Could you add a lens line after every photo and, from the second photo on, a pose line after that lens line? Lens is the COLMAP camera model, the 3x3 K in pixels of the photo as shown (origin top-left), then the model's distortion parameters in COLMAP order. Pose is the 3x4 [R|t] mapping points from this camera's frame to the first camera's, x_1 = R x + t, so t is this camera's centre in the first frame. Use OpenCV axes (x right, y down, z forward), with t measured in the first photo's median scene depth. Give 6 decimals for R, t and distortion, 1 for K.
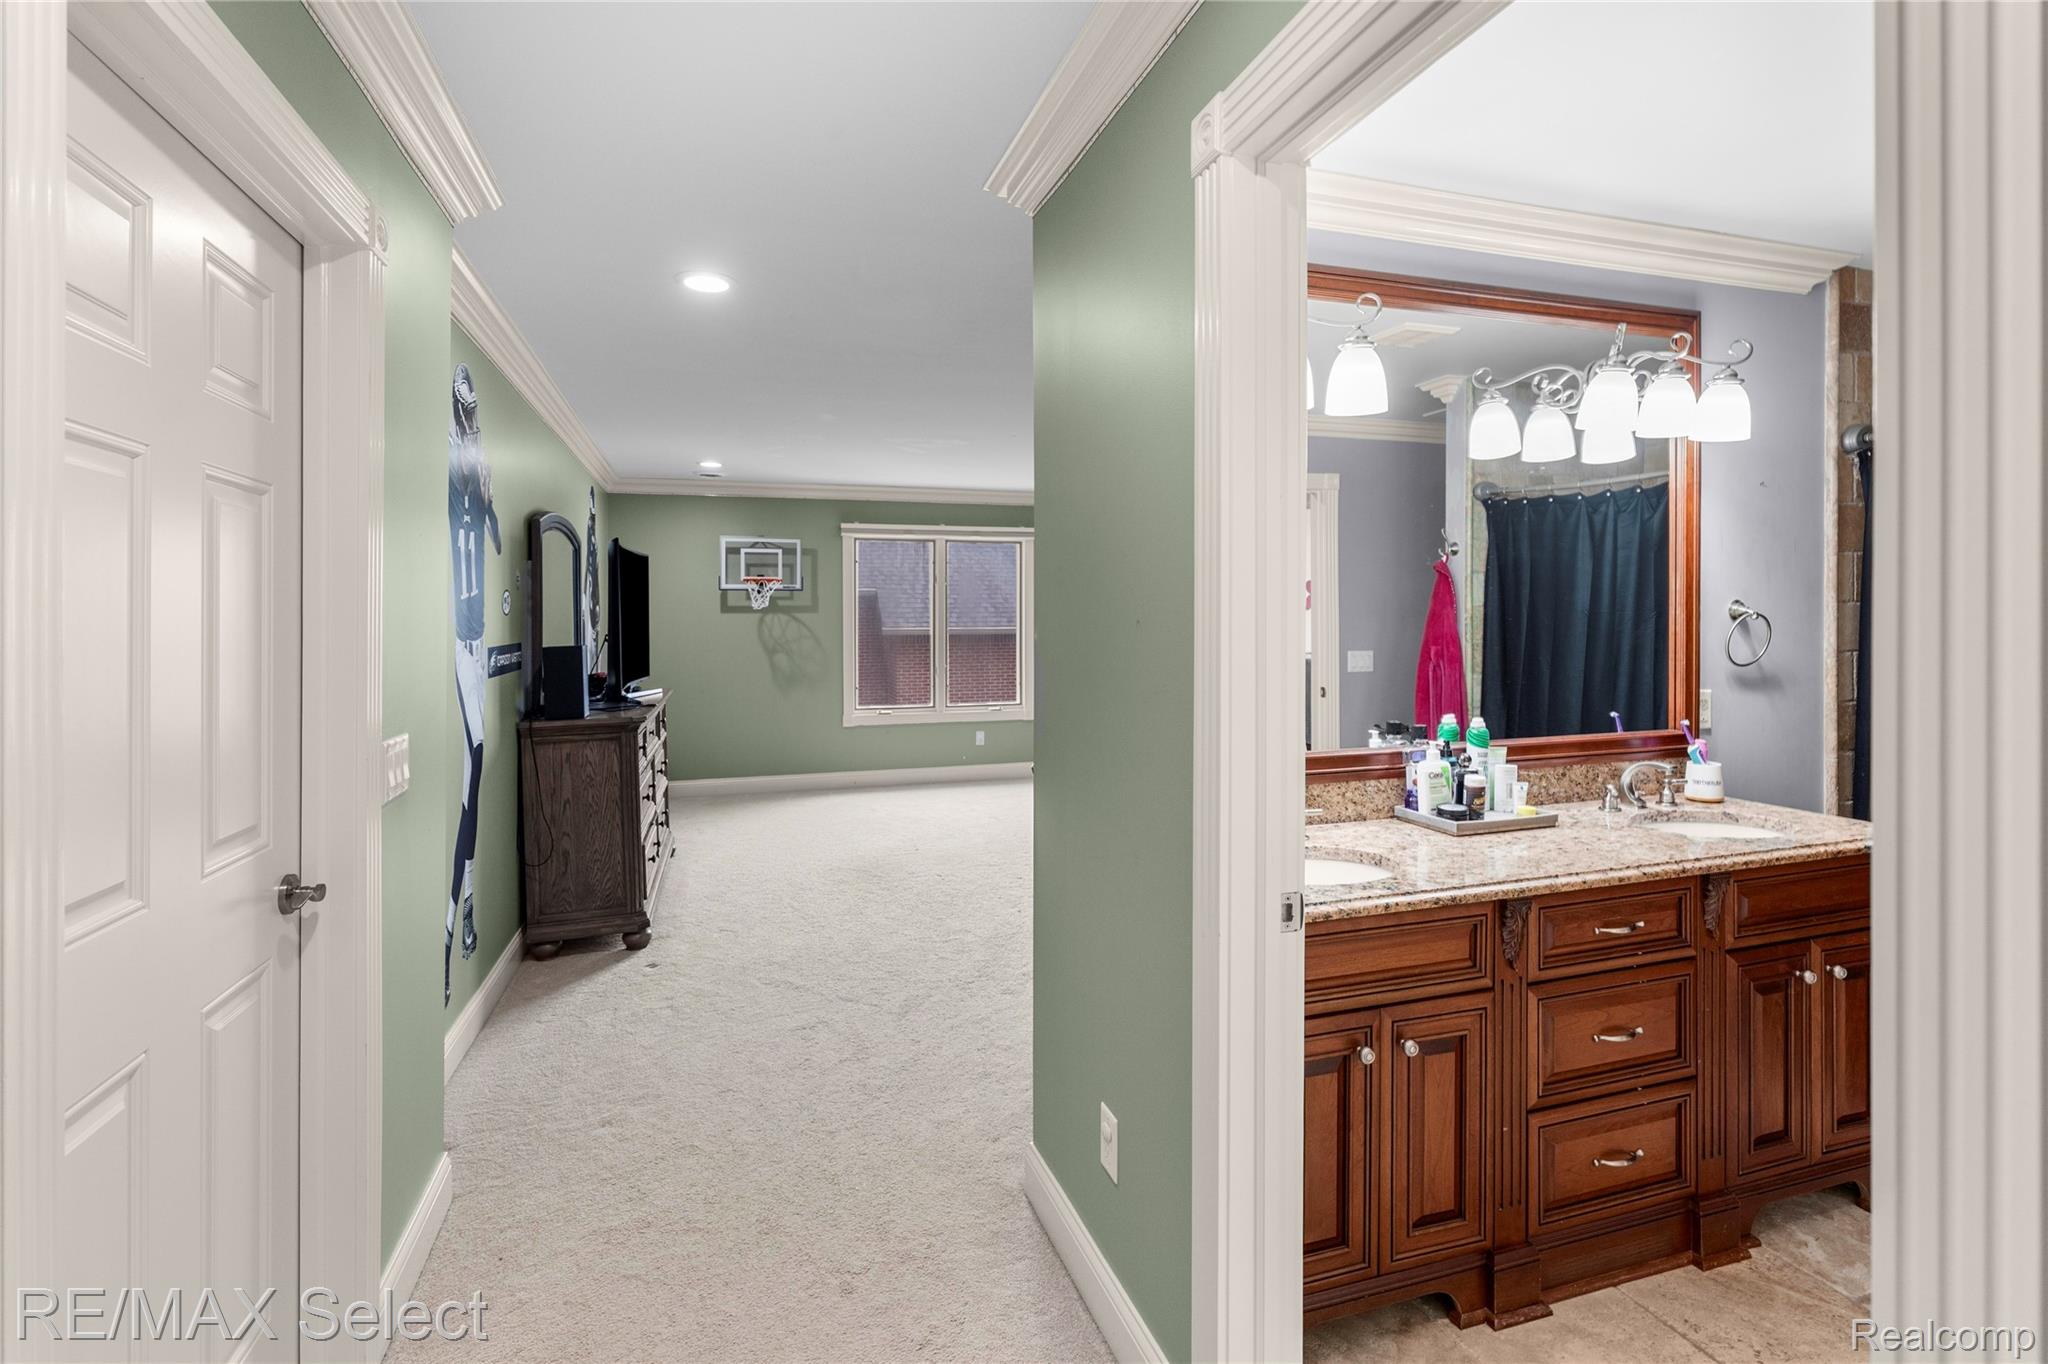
lens RADIAL K [[953.8, 0, 1024.5], [0, 953.8, 627.7], [0, 0, 1]] dist [-0.000712, 0.000290]
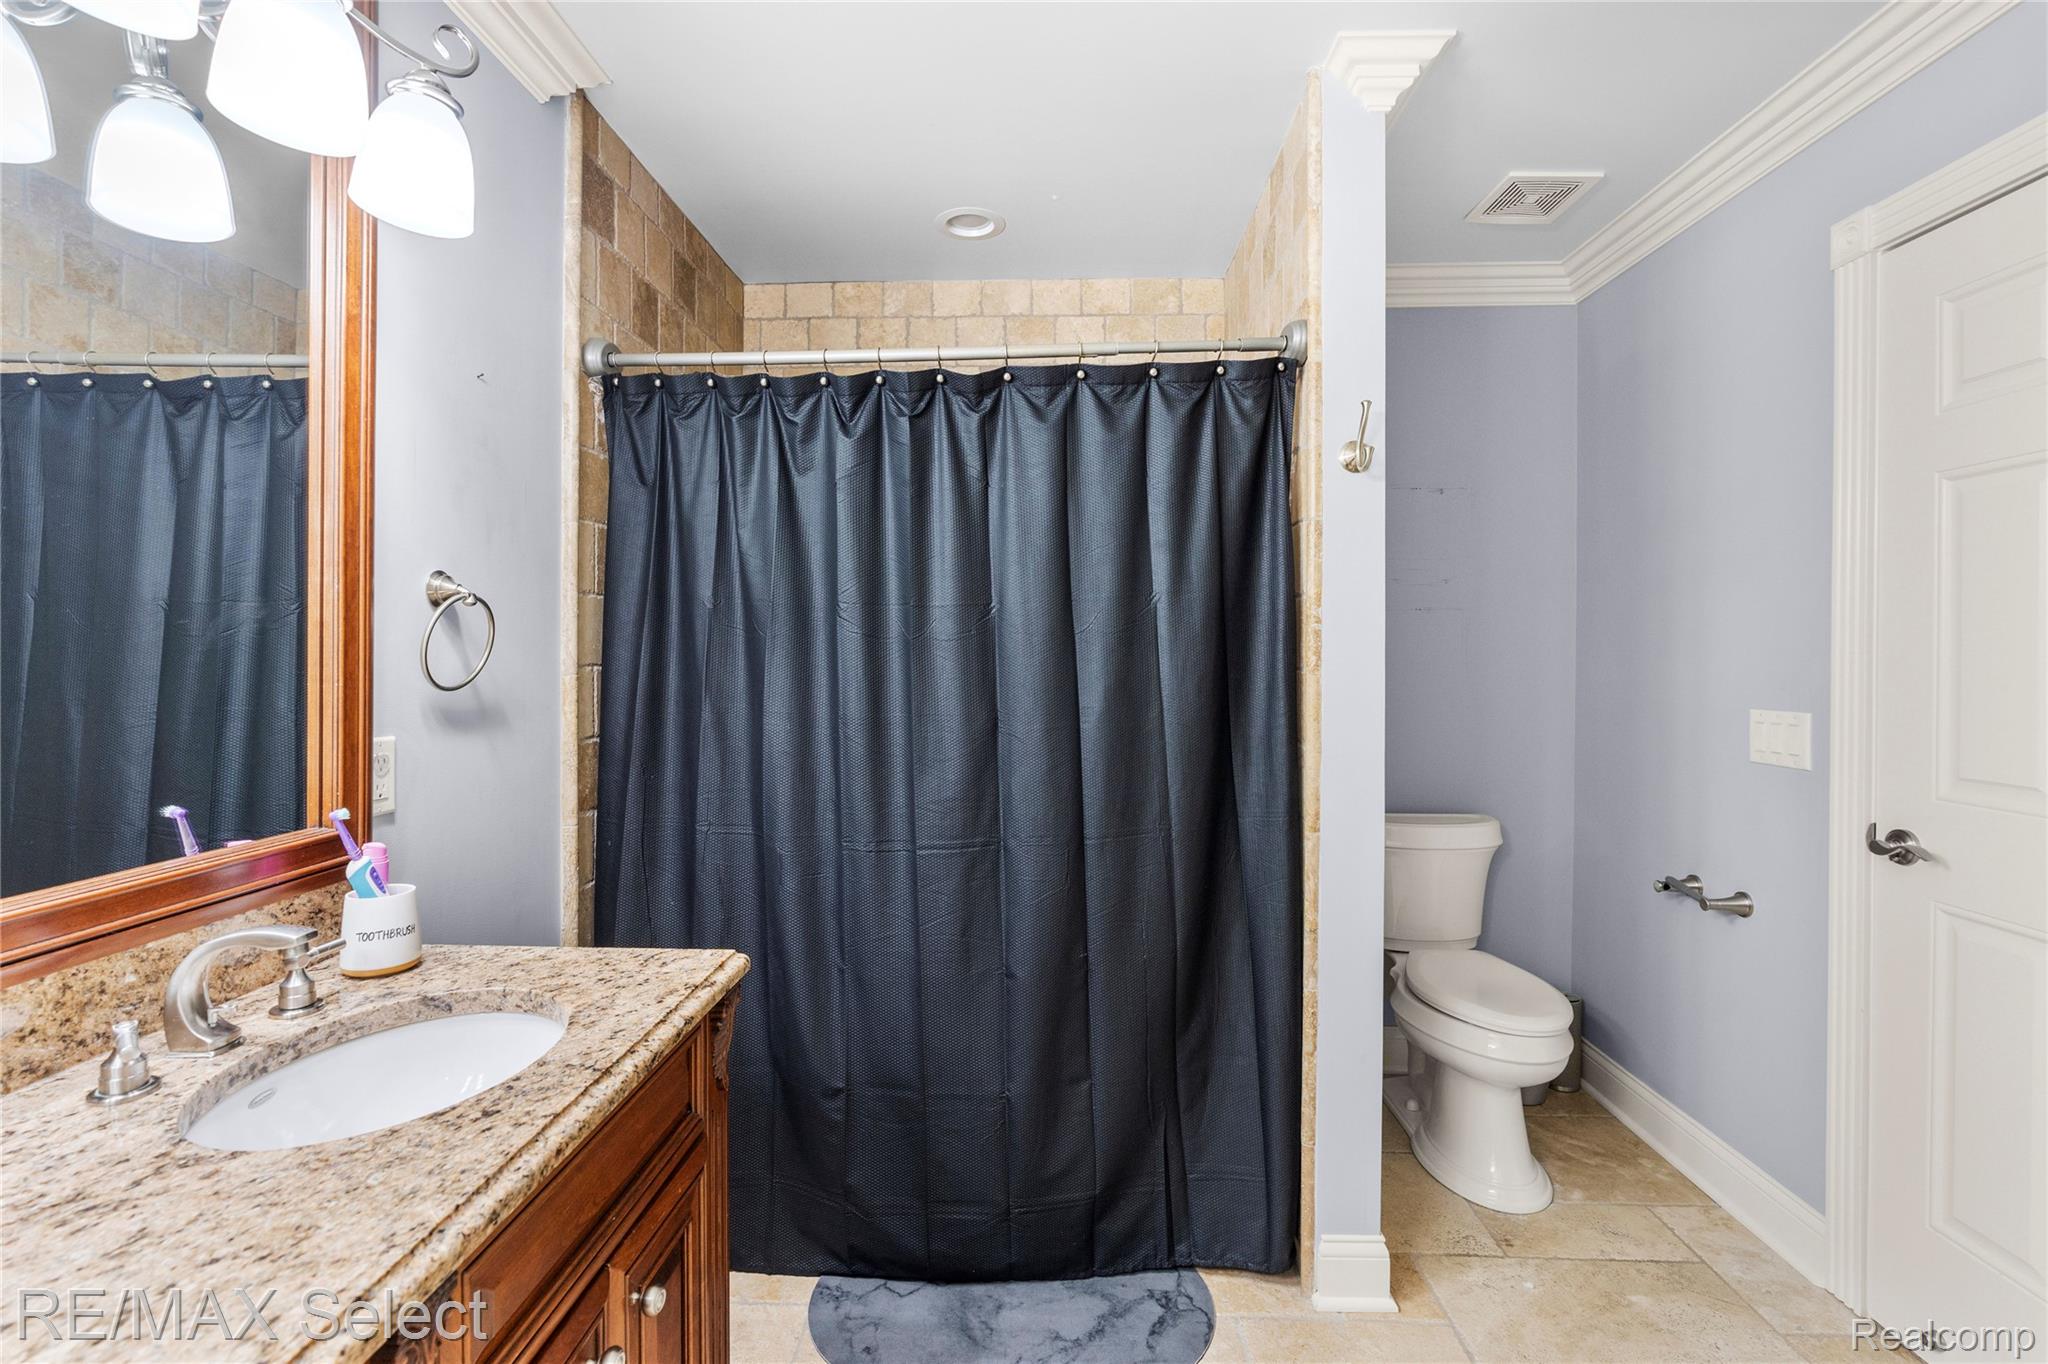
lens RADIAL K [[933.6, 0, 1031.7], [0, 933.6, 657.2], [0, 0, 1]] dist [-0.008600, 0.000483]
pose [[0.336356, 0.006013, 0.941716, 0.380961], [0.004707, 0.999956, -0.008066, 0.029280], [-0.941723, 0.007145, 0.336313, 0.532599]]
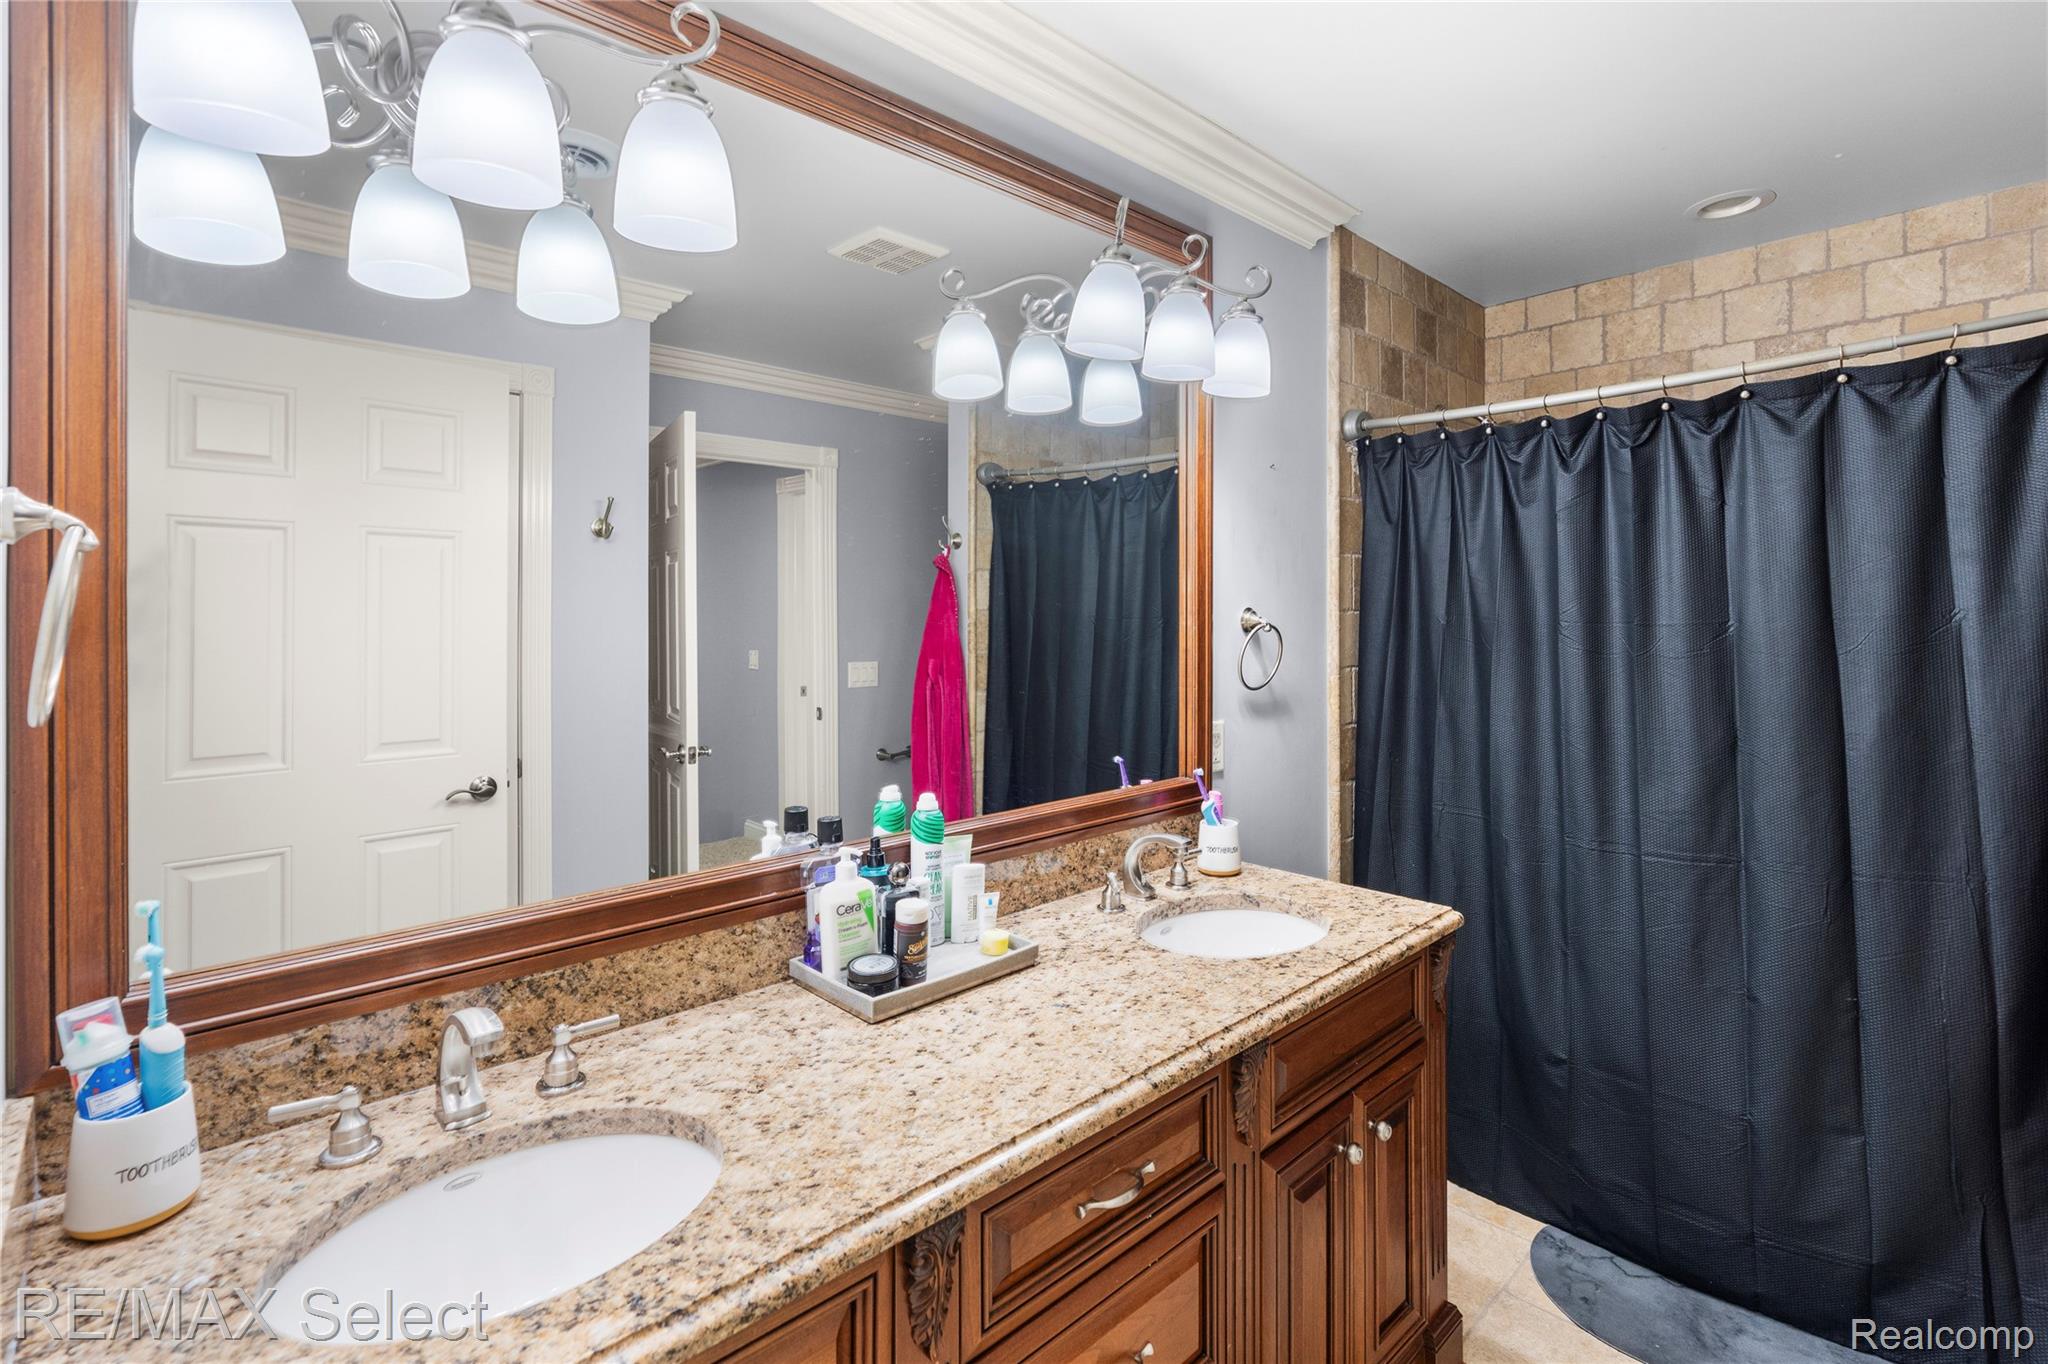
lens RADIAL K [[952.4, 0, 1028.7], [0, 952.4, 613.8], [0, 0, 1]] dist [-0.004745, 0.001003]
pose [[0.900329, 0.005115, 0.435179, 0.245693], [0.000574, 0.999916, -0.012942, -0.014199], [-0.435209, 0.011902, 0.900251, 0.381835]]
